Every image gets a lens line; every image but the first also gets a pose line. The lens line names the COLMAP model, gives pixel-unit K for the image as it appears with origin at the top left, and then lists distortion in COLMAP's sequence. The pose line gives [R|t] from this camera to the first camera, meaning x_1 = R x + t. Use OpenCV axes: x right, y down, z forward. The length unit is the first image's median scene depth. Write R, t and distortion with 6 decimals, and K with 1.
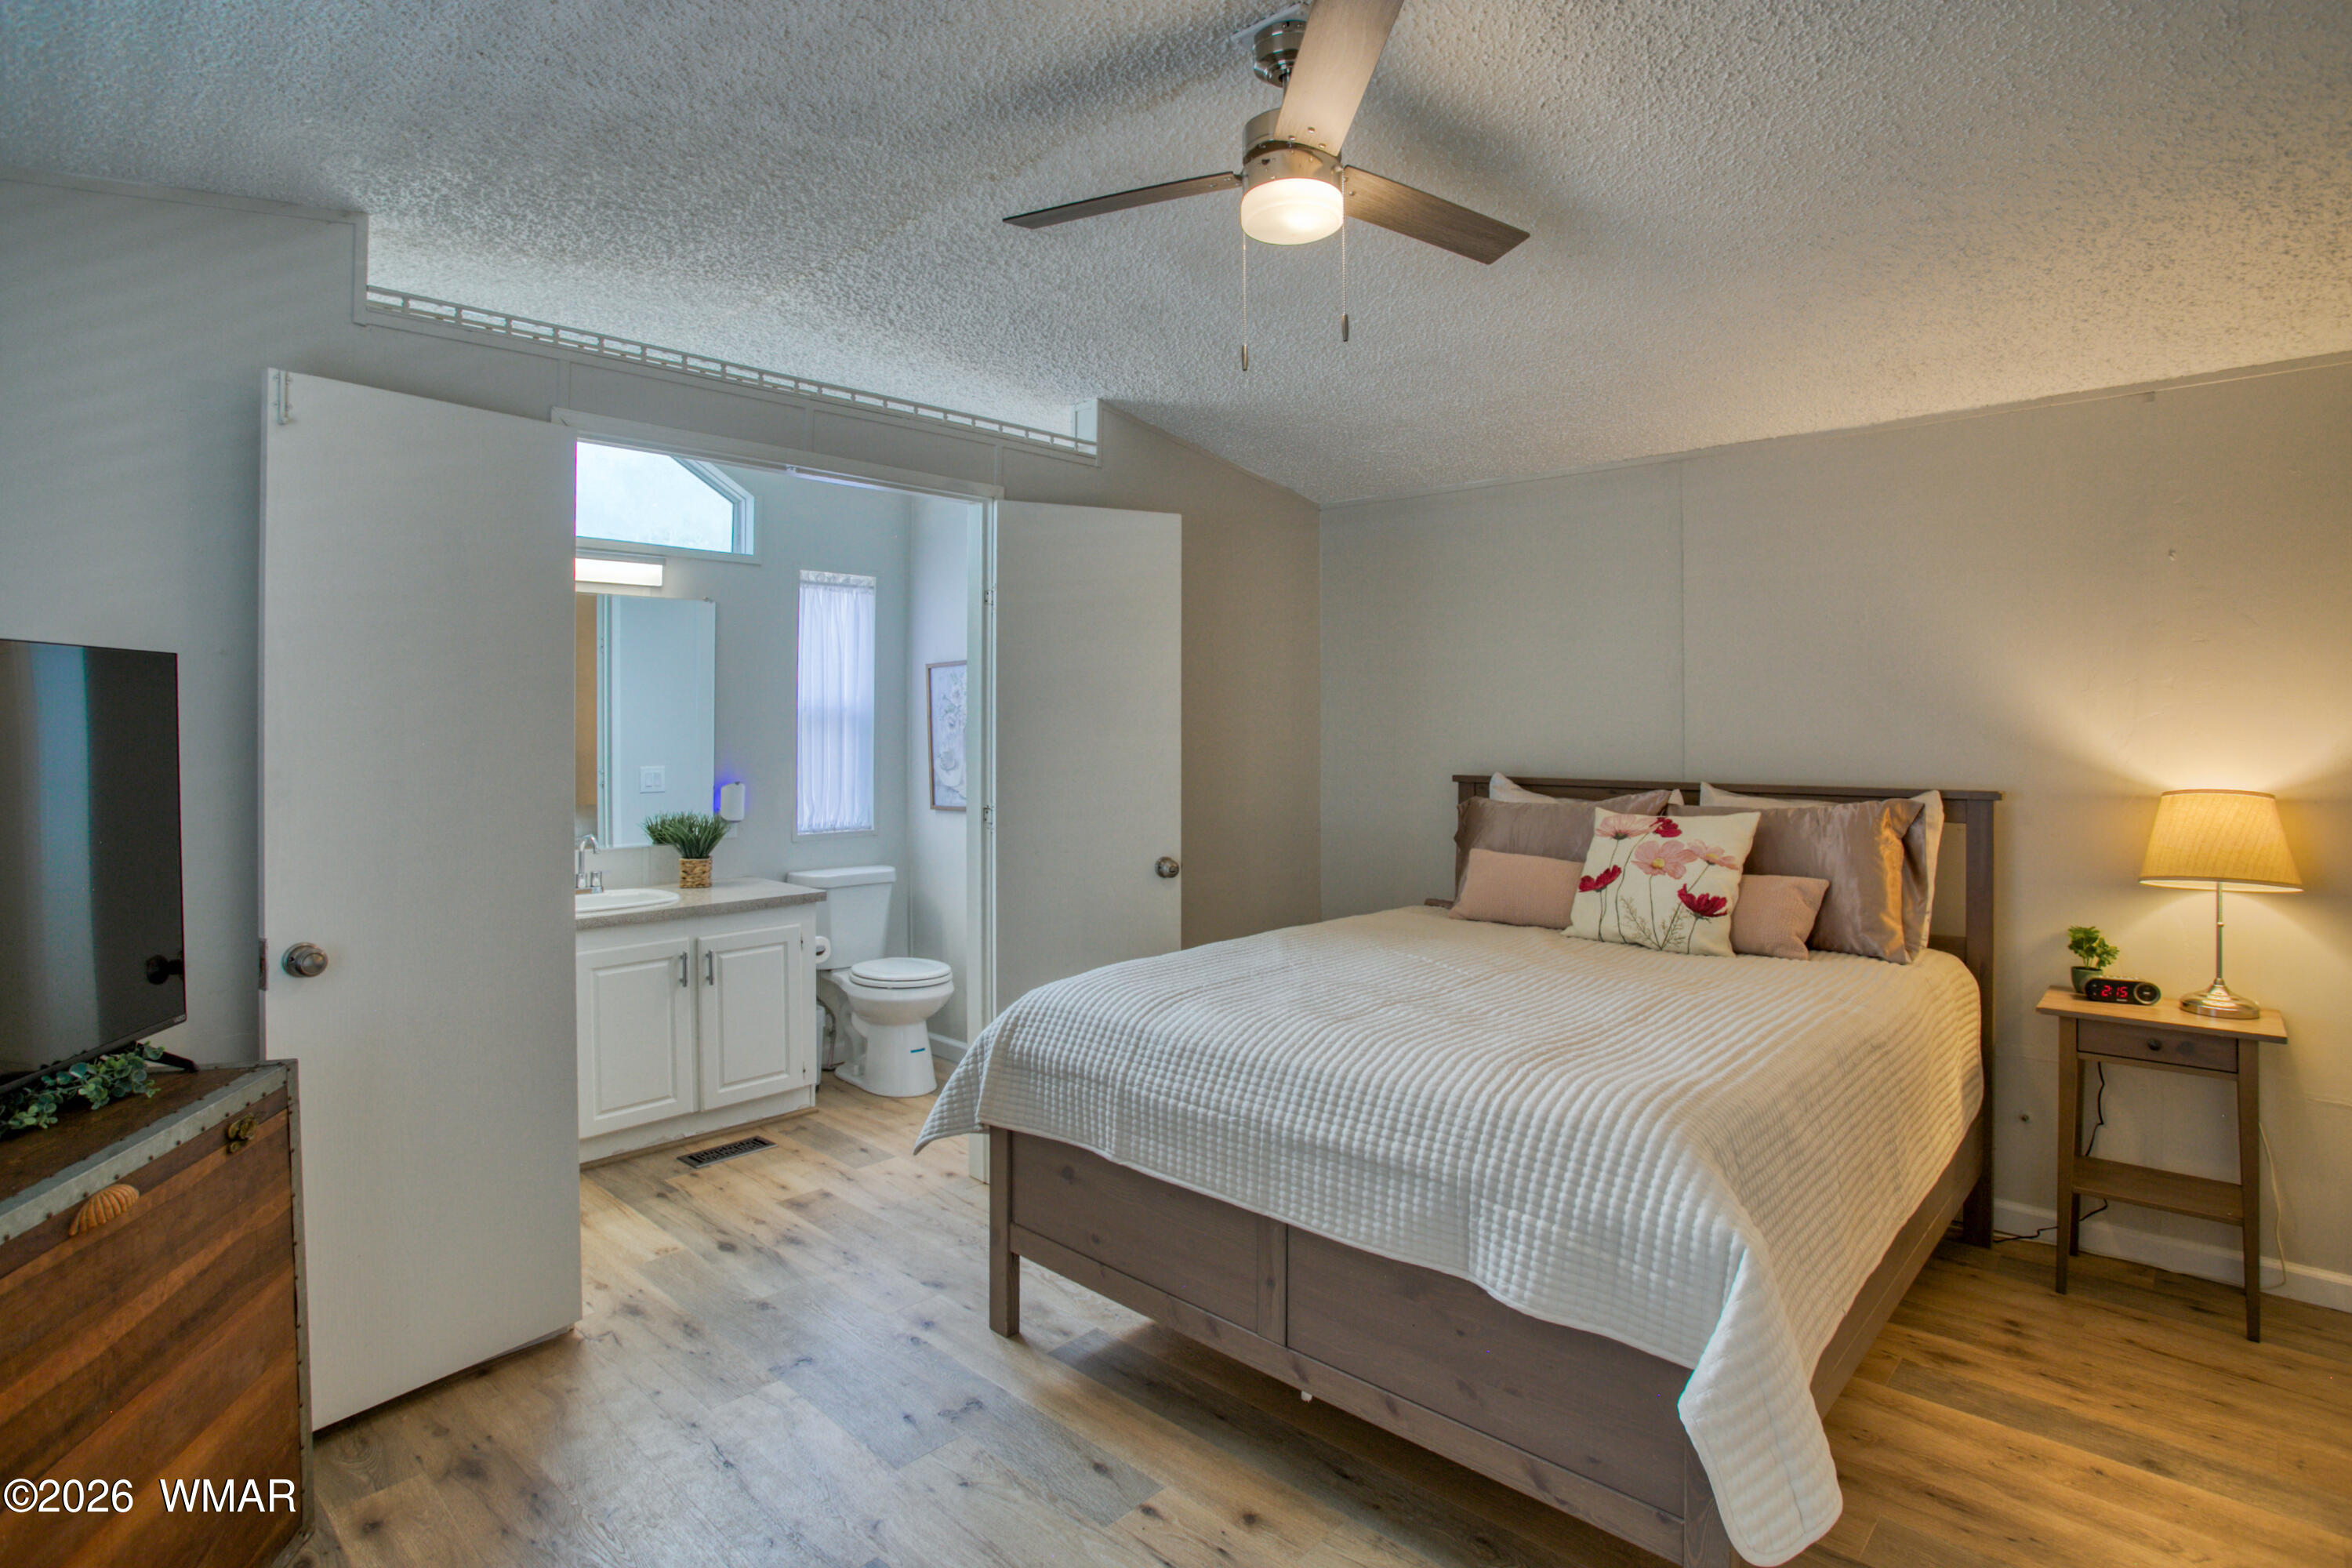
lens RADIAL K [[1158.0, 0, 1162.2], [0, 1158.0, 699.5], [0, 0, 1]] dist [-0.058156, 0.019463]
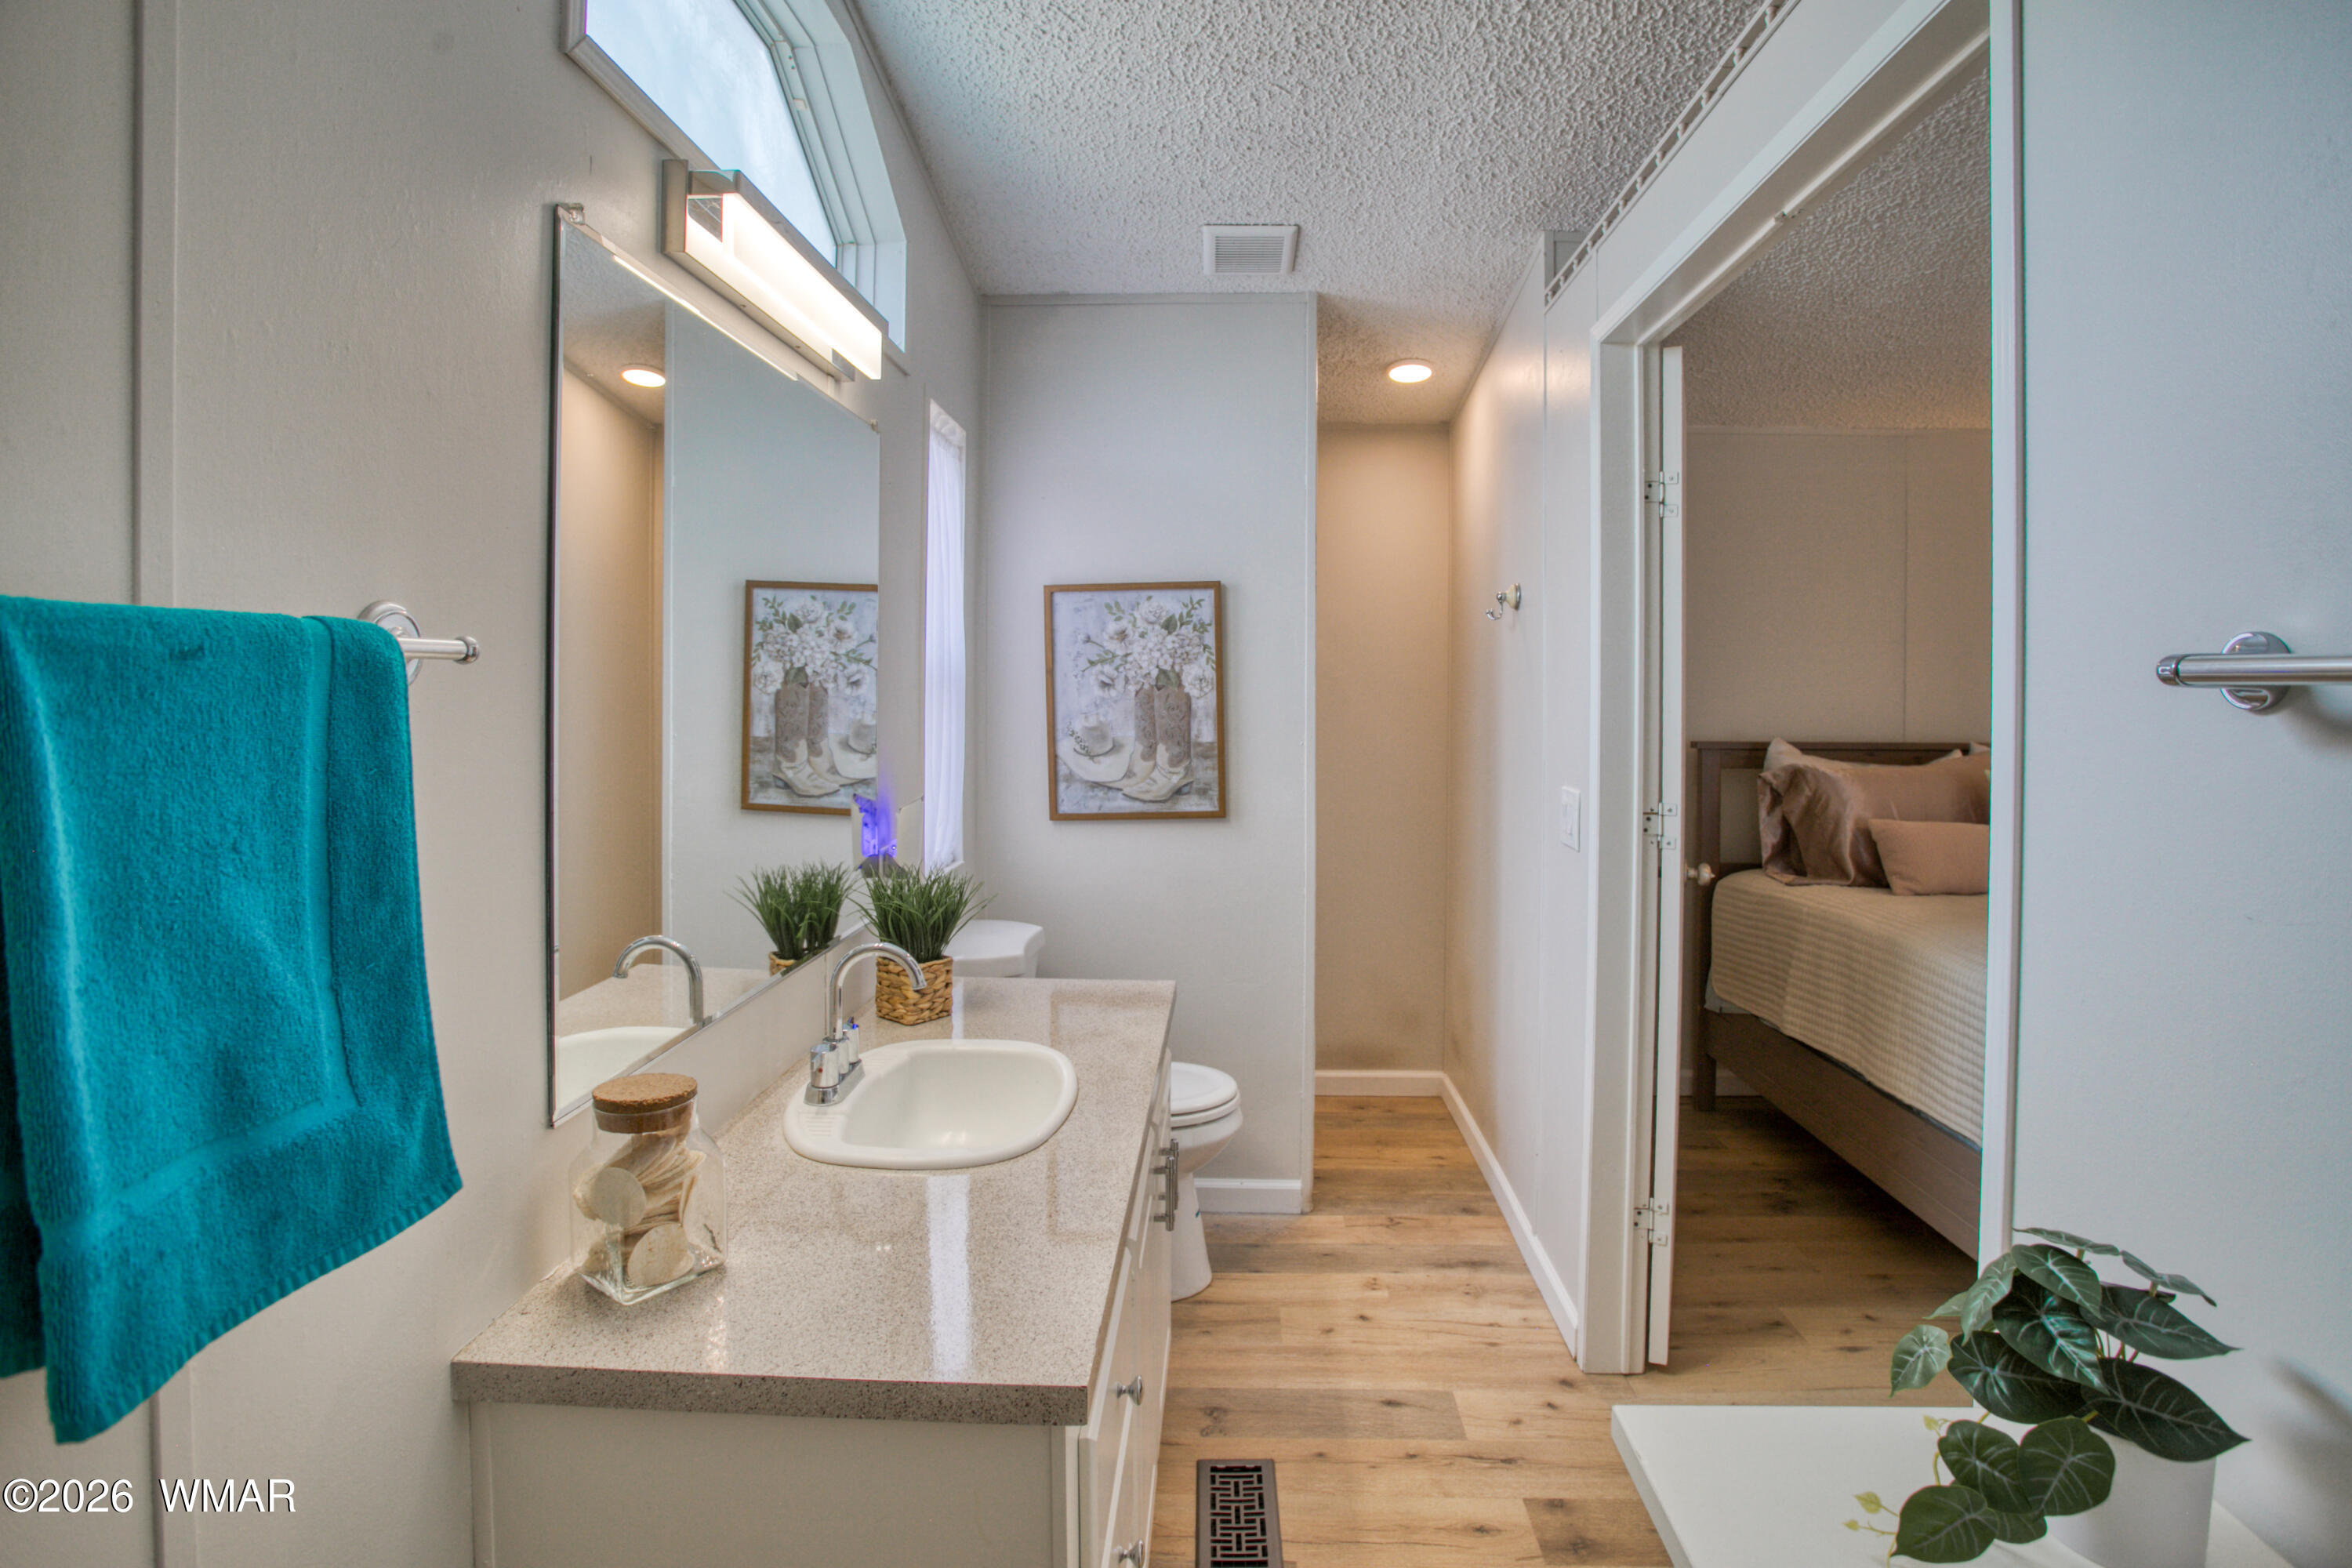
lens RADIAL K [[1158.0, 0, 1162.2], [0, 1158.0, 699.5], [0, 0, 1]] dist [-0.058156, 0.019463]
pose [[0.757703, -0.005607, 0.652575, -0.581846], [-0.016477, 0.999480, 0.027718, 0.012688], [-0.652391, -0.031755, 0.757217, 0.513389]]
